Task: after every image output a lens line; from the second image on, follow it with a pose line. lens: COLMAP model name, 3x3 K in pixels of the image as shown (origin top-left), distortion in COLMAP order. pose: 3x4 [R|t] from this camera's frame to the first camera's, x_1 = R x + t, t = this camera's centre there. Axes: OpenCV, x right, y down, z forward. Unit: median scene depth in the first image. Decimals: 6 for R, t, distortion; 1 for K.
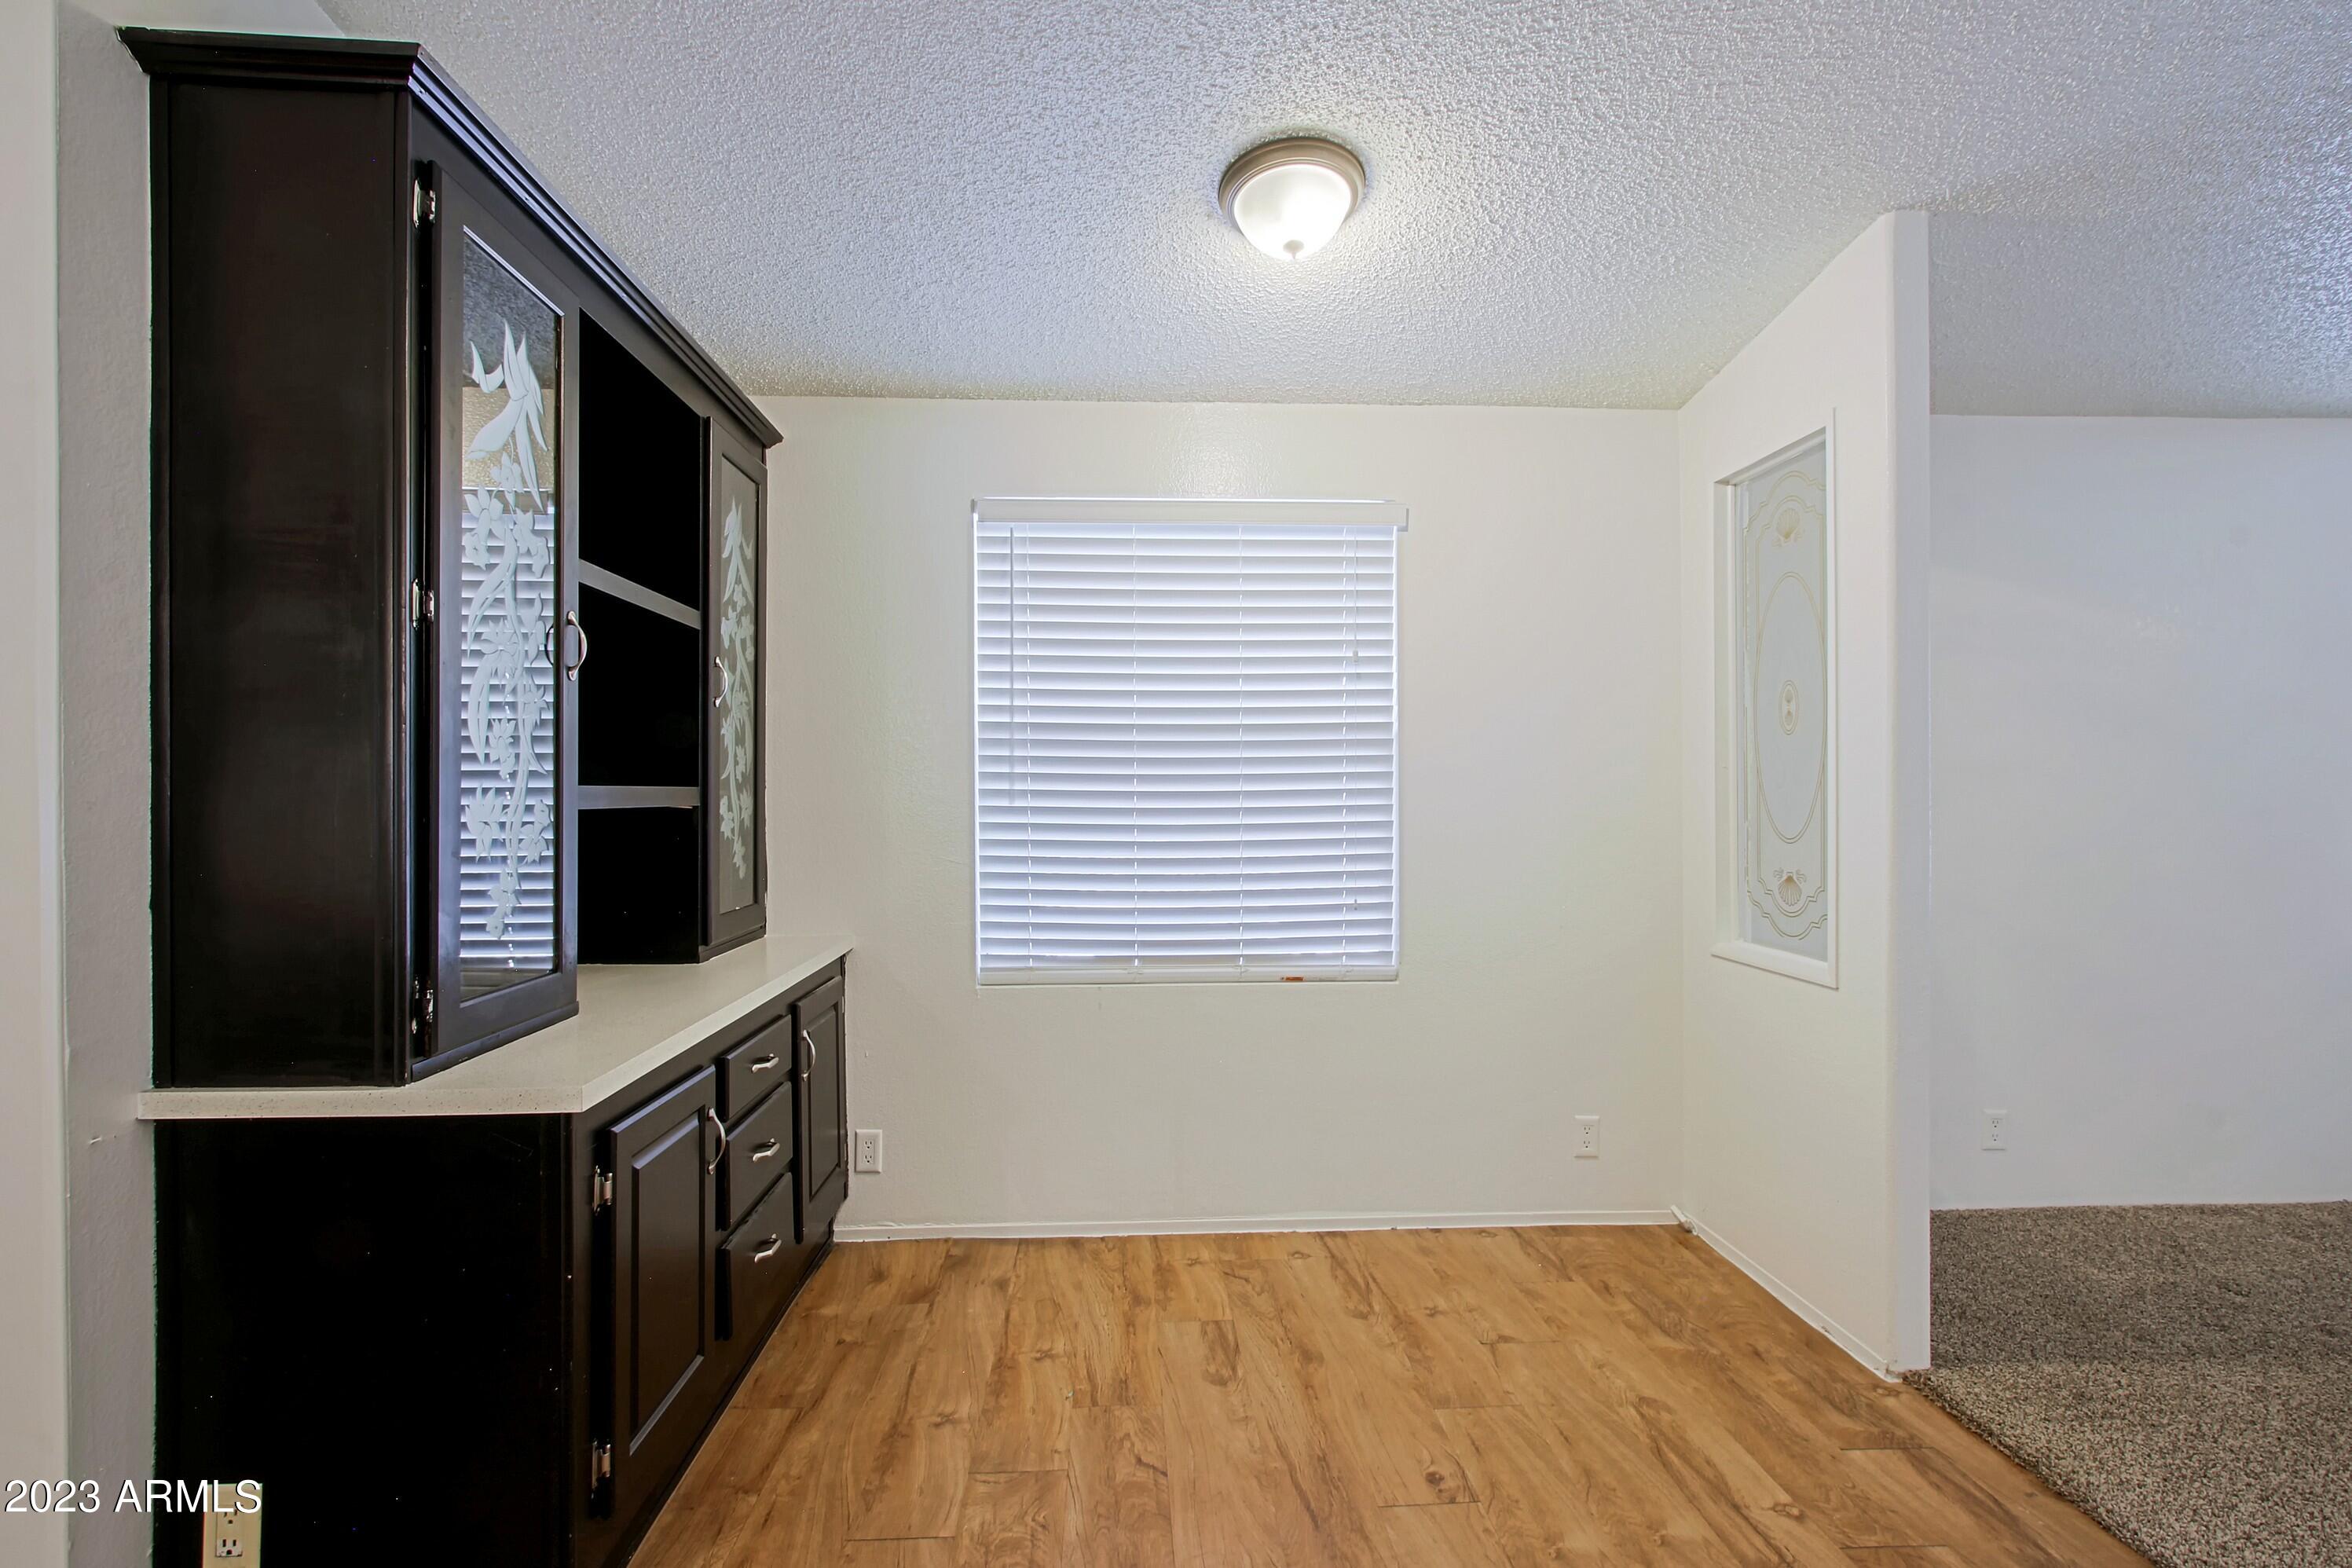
lens RADIAL K [[1072.2, 0, 1166.5], [0, 1072.2, 796.7], [0, 0, 1]] dist [-0.009008, 0.000624]
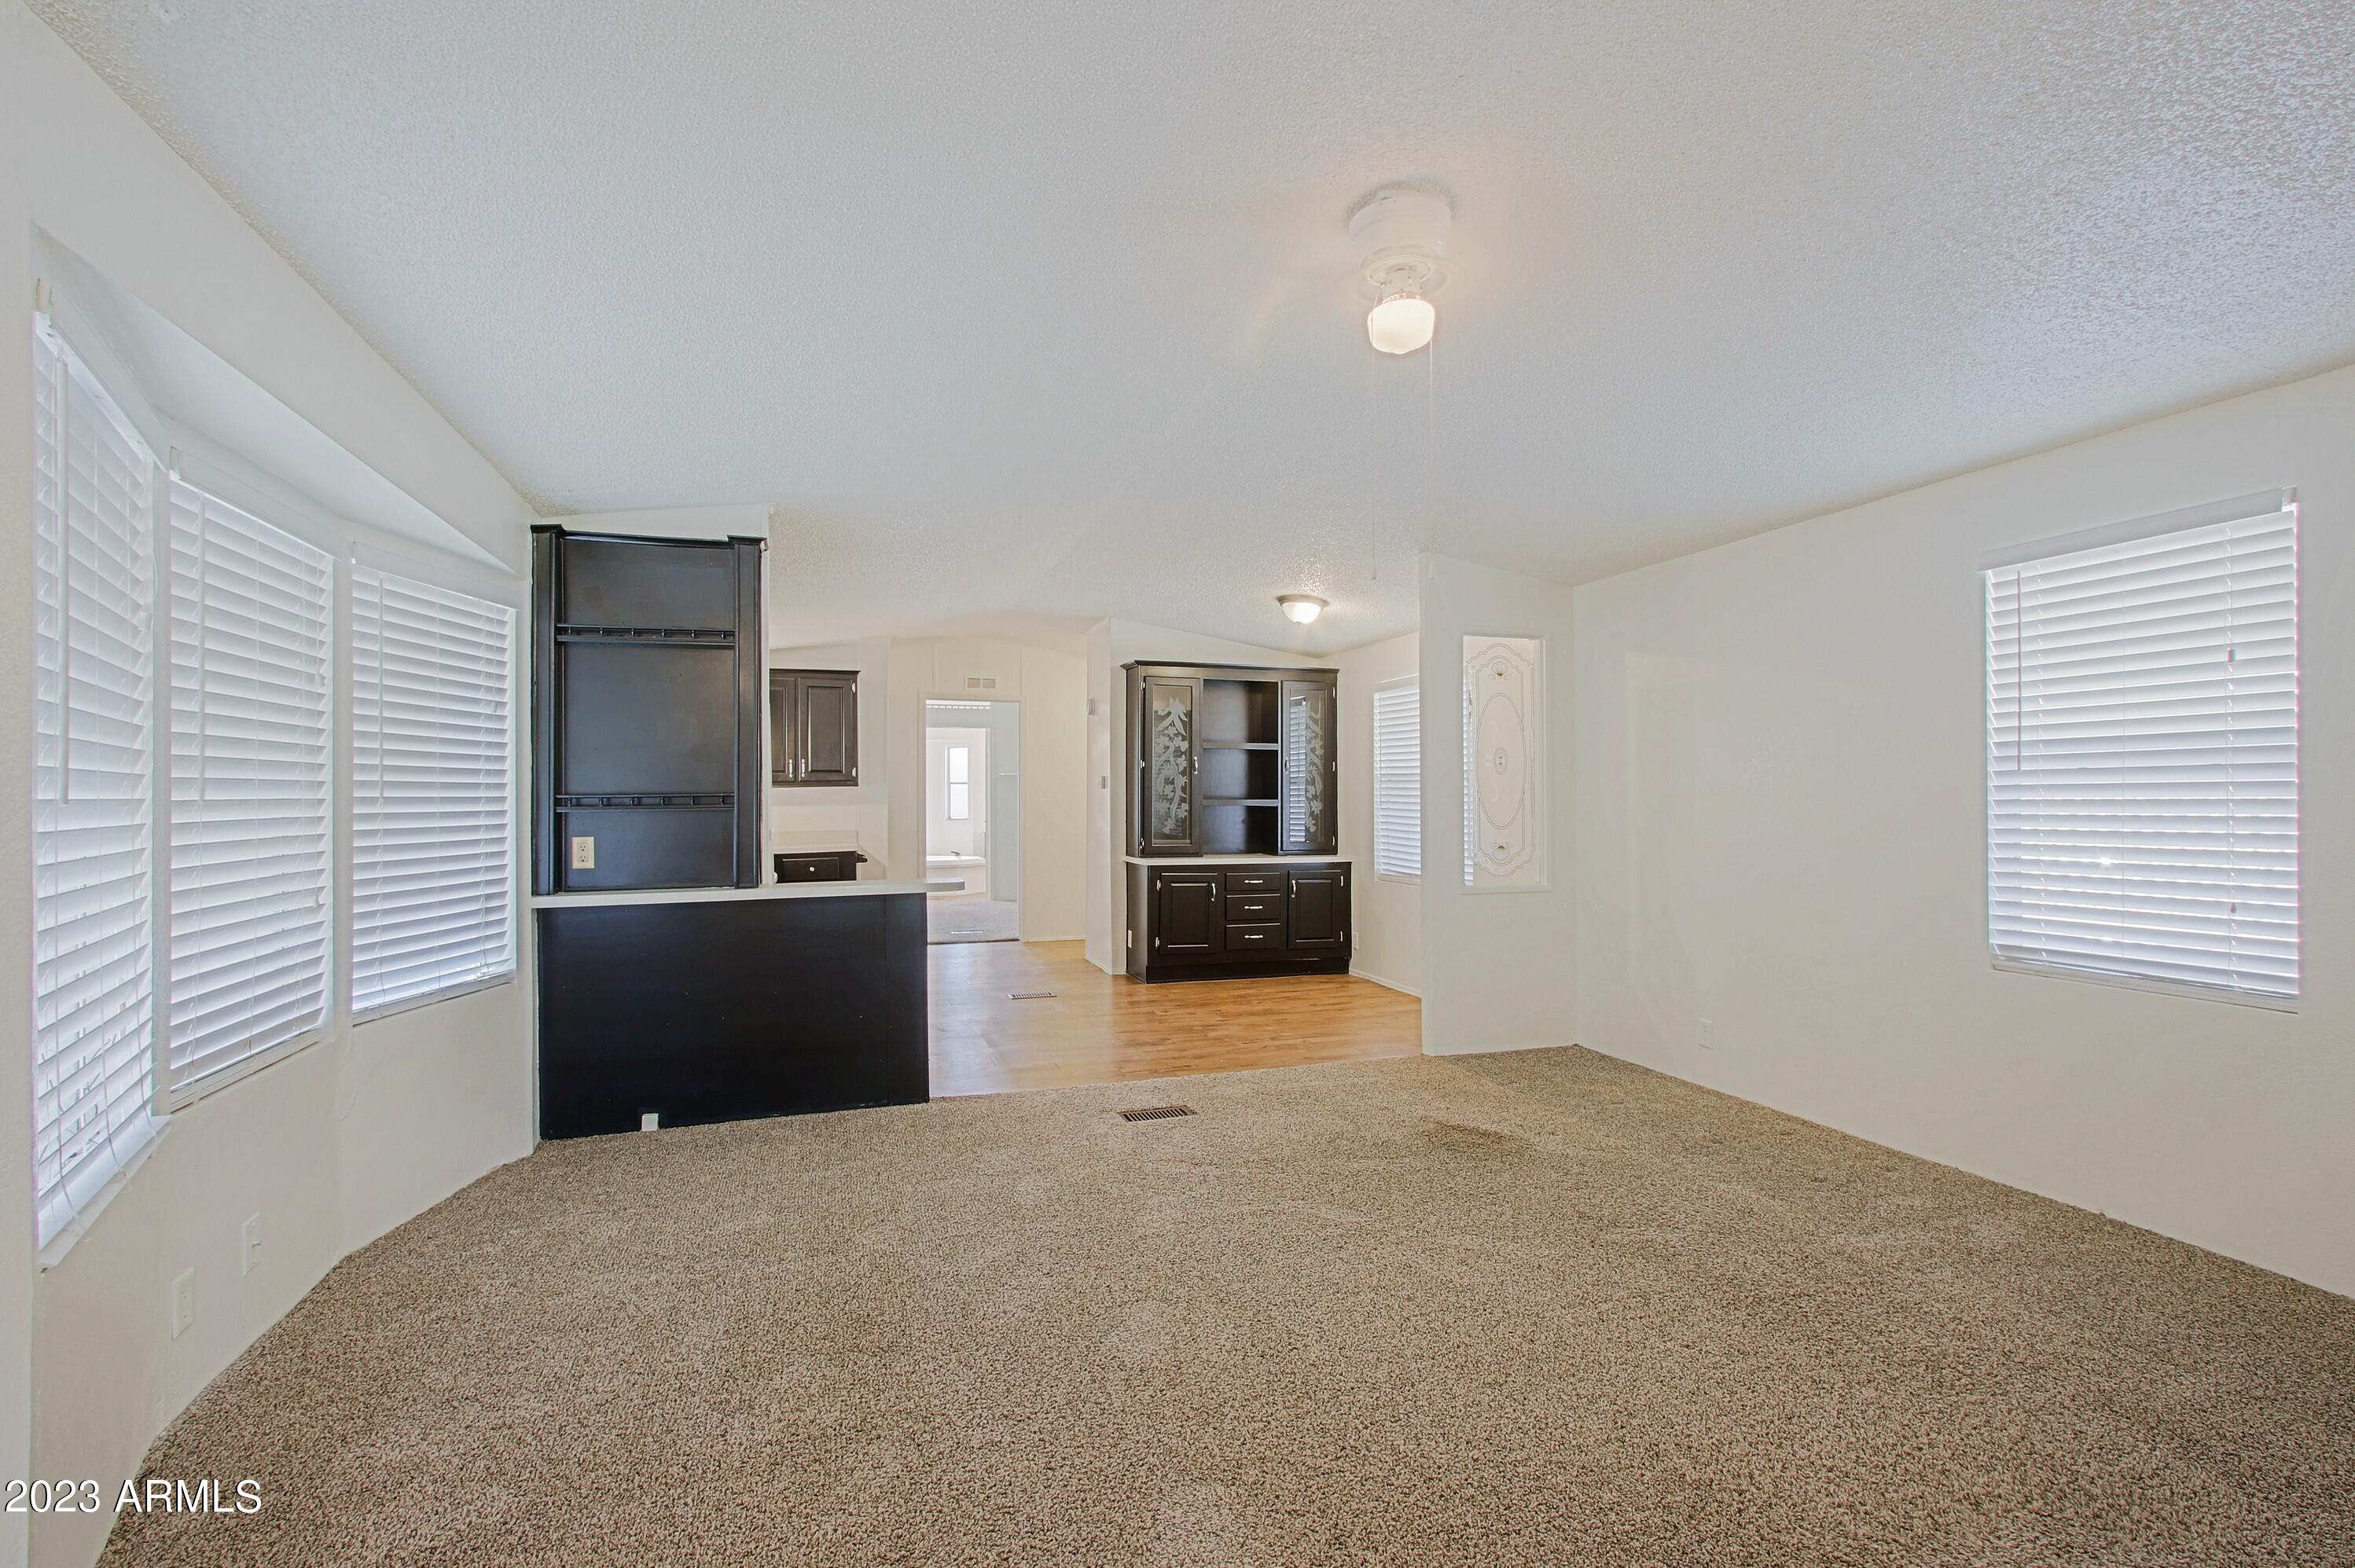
lens RADIAL K [[1060.2, 0, 1183.7], [0, 1060.2, 789.1], [0, 0, 1]] dist [-0.001779, 0.000103]
pose [[0.278200, -0.004791, -0.960511, 2.811741], [0.002018, 0.999988, -0.004403, -0.028031], [0.960521, -0.000714, 0.278206, -0.142699]]
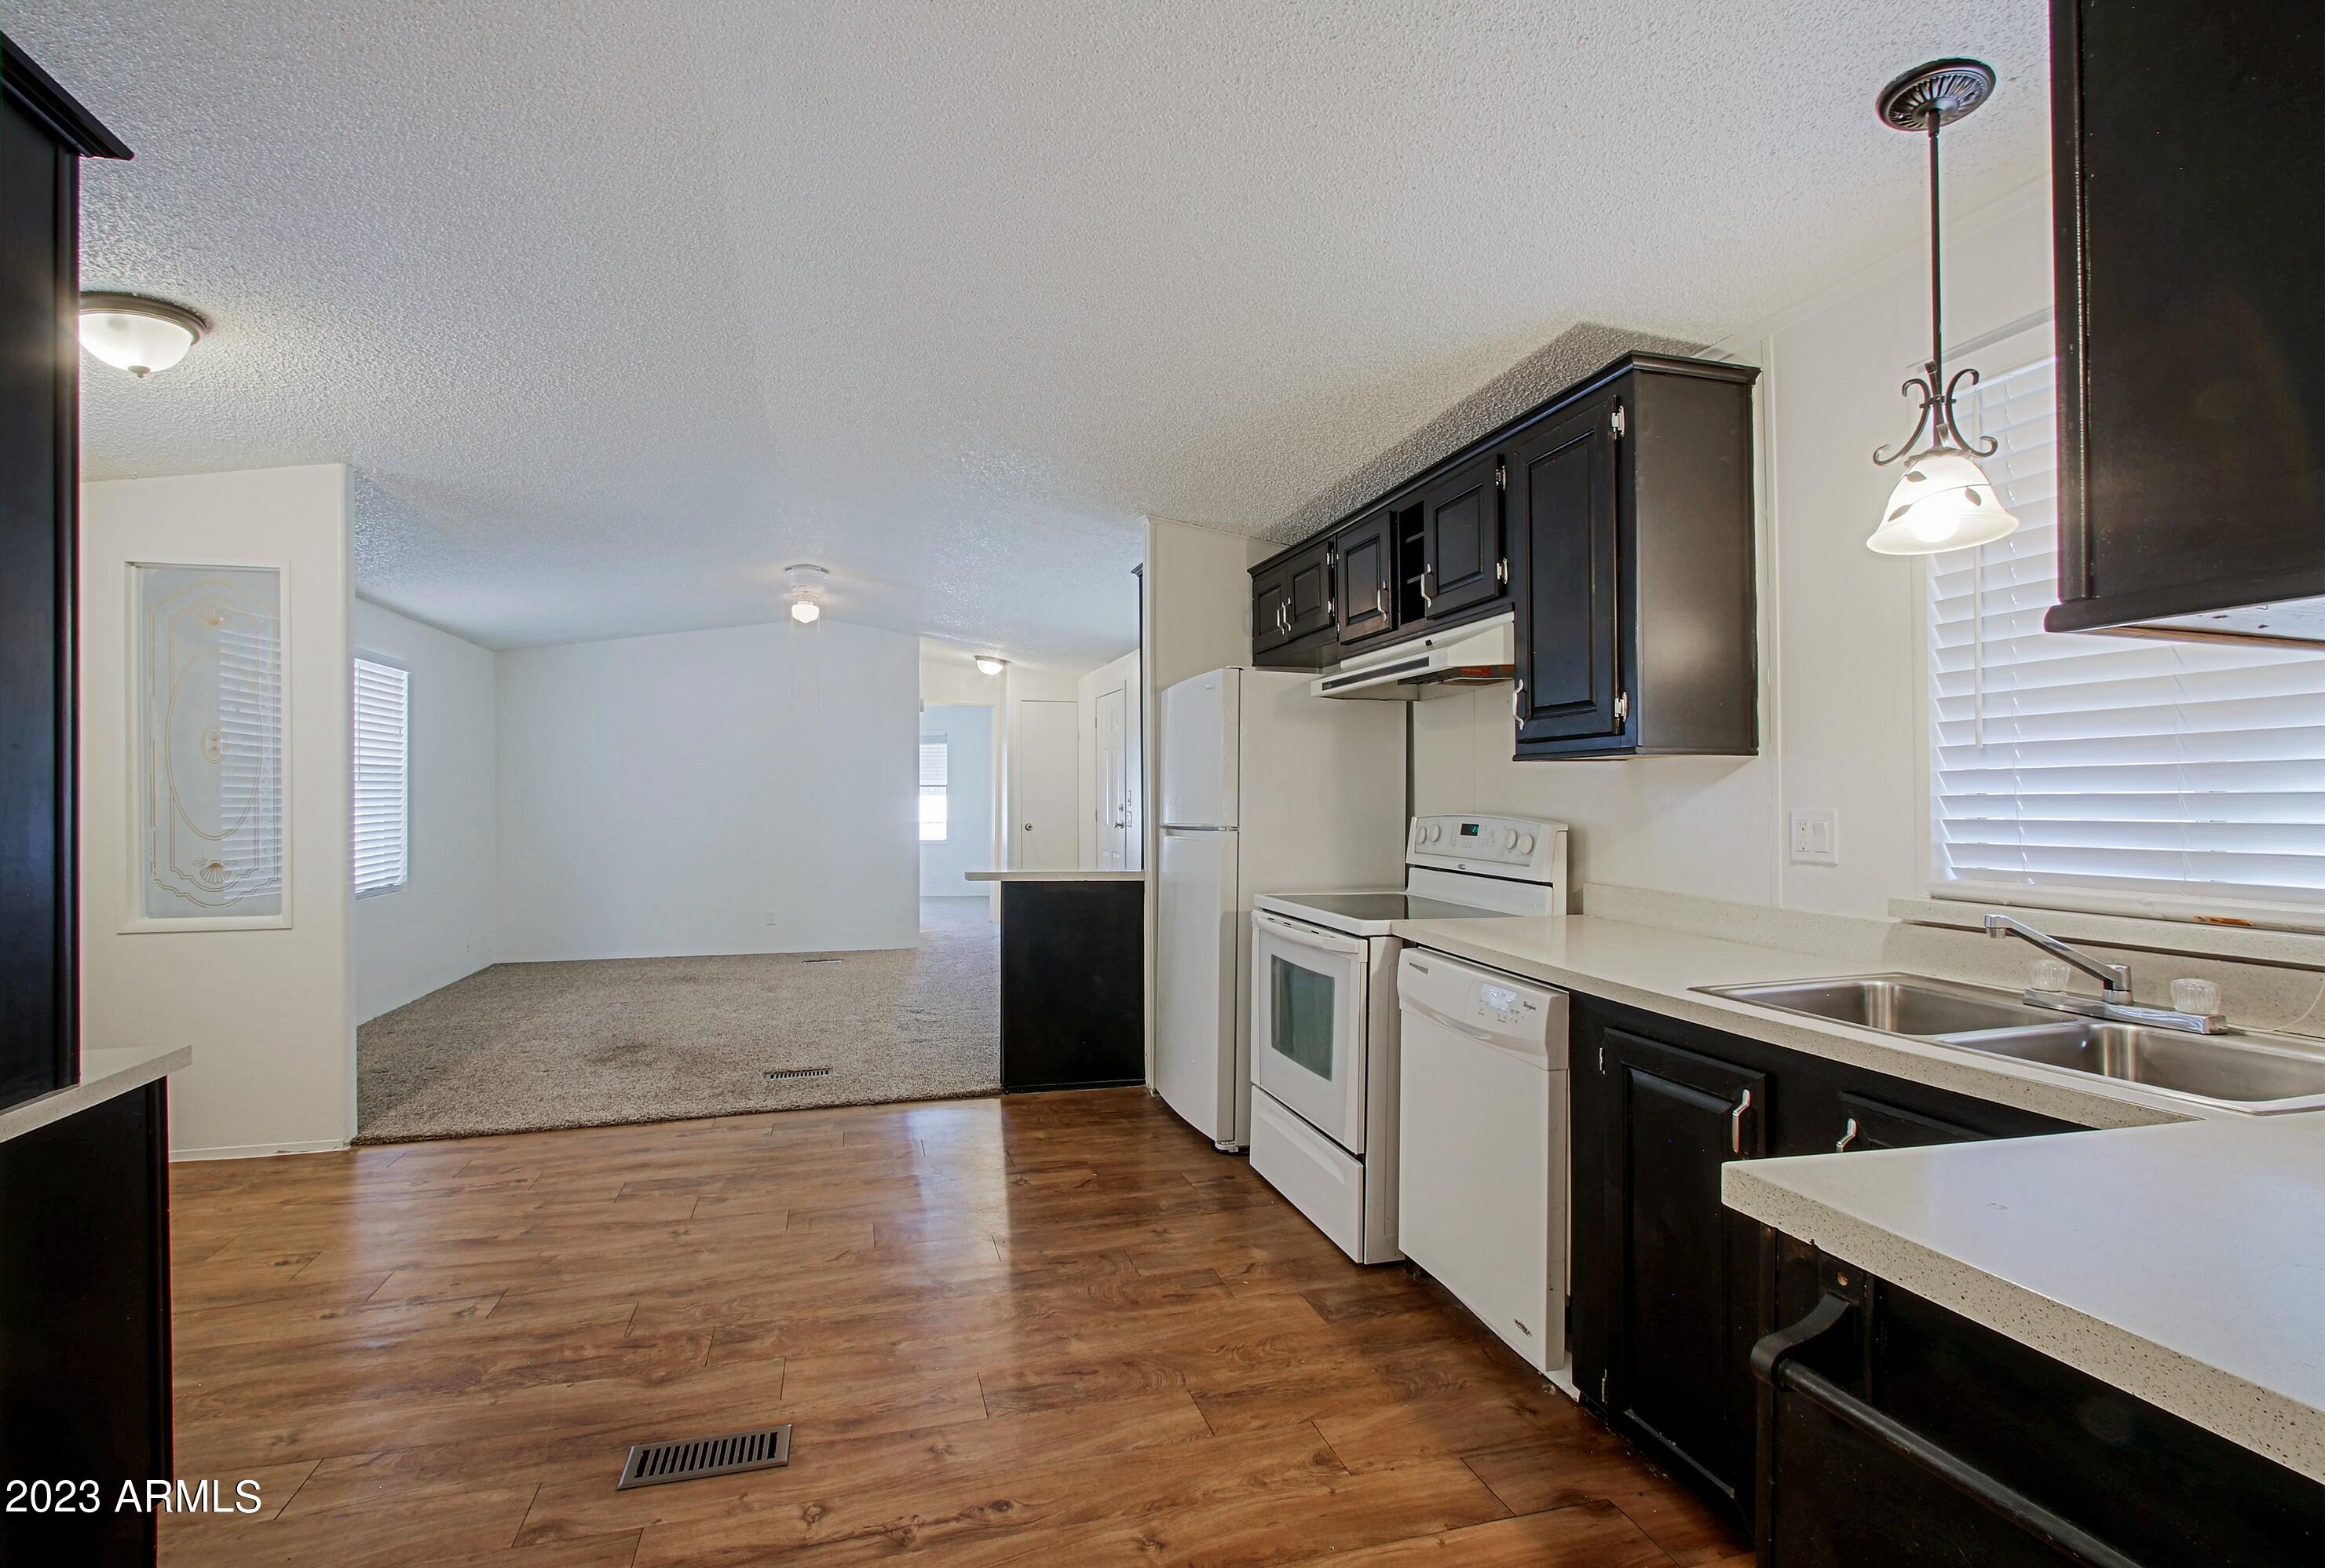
lens RADIAL K [[1104.6, 0, 1125.9], [0, 1104.6, 796.7], [0, 0, 1]] dist [-0.004370, -0.000528]
pose [[-0.199238, -0.001053, 0.979951, -1.319589], [0.005514, 0.999982, 0.002196, -0.012608], [-0.979936, 0.005841, -0.199229, 0.124803]]
